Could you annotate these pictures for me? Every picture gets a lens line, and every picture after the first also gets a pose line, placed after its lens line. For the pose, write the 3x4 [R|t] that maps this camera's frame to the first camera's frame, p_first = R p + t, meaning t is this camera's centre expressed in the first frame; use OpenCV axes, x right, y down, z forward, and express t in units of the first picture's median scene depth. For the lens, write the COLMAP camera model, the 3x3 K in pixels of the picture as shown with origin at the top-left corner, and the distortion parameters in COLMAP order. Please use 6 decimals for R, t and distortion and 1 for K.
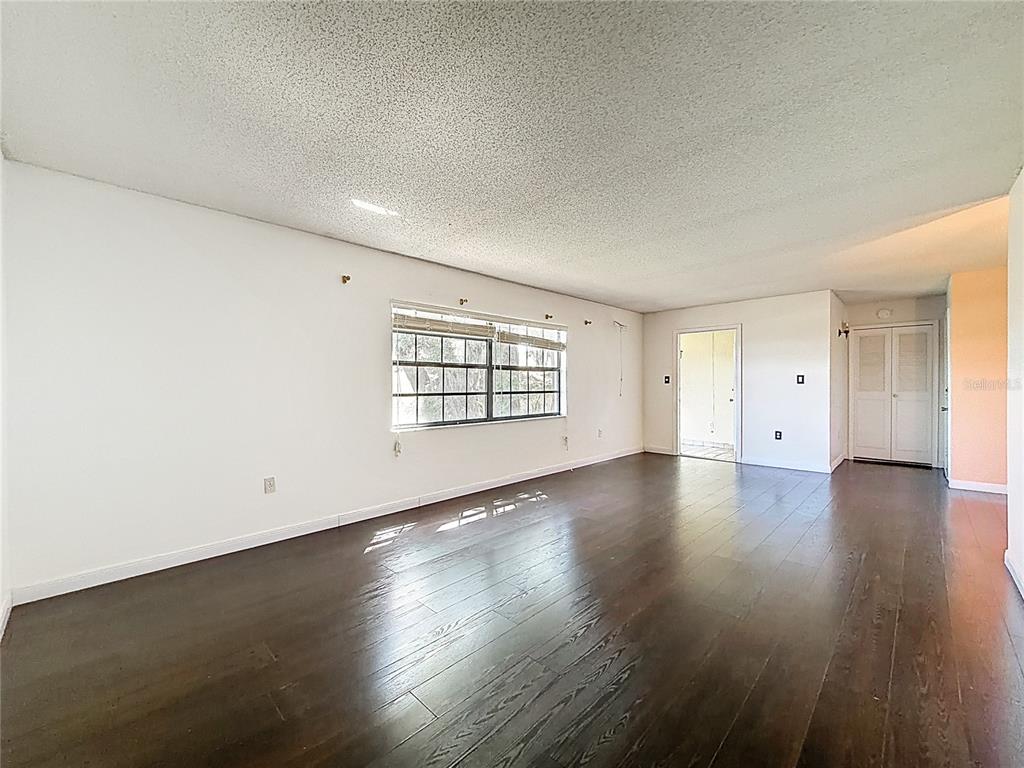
lens RADIAL K [[412.4, 0, 507.4], [0, 412.4, 387.4], [0, 0, 1]] dist [-0.001879, 0.000657]
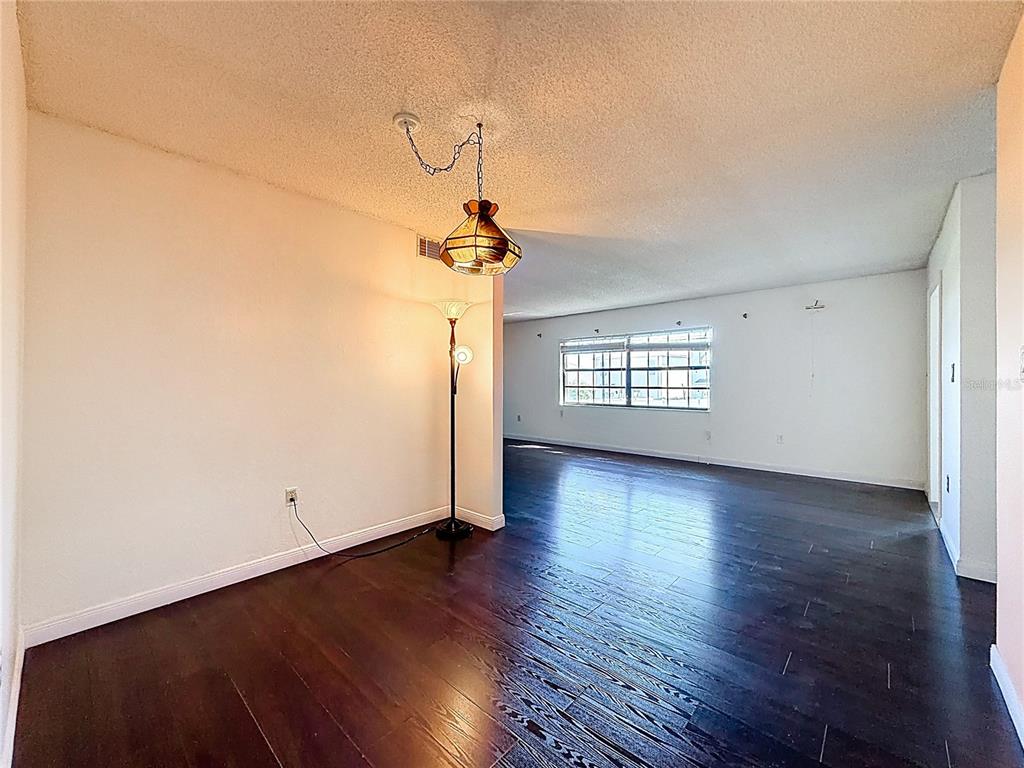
lens RADIAL K [[412.4, 0, 506.4], [0, 412.4, 377.7], [0, 0, 1]] dist [-0.001879, 0.000657]
pose [[0.053977, -0.004861, -0.998530, 1.546993], [-0.003950, 0.999979, -0.005082, -0.013190], [0.998534, 0.004218, 0.053957, 0.562896]]
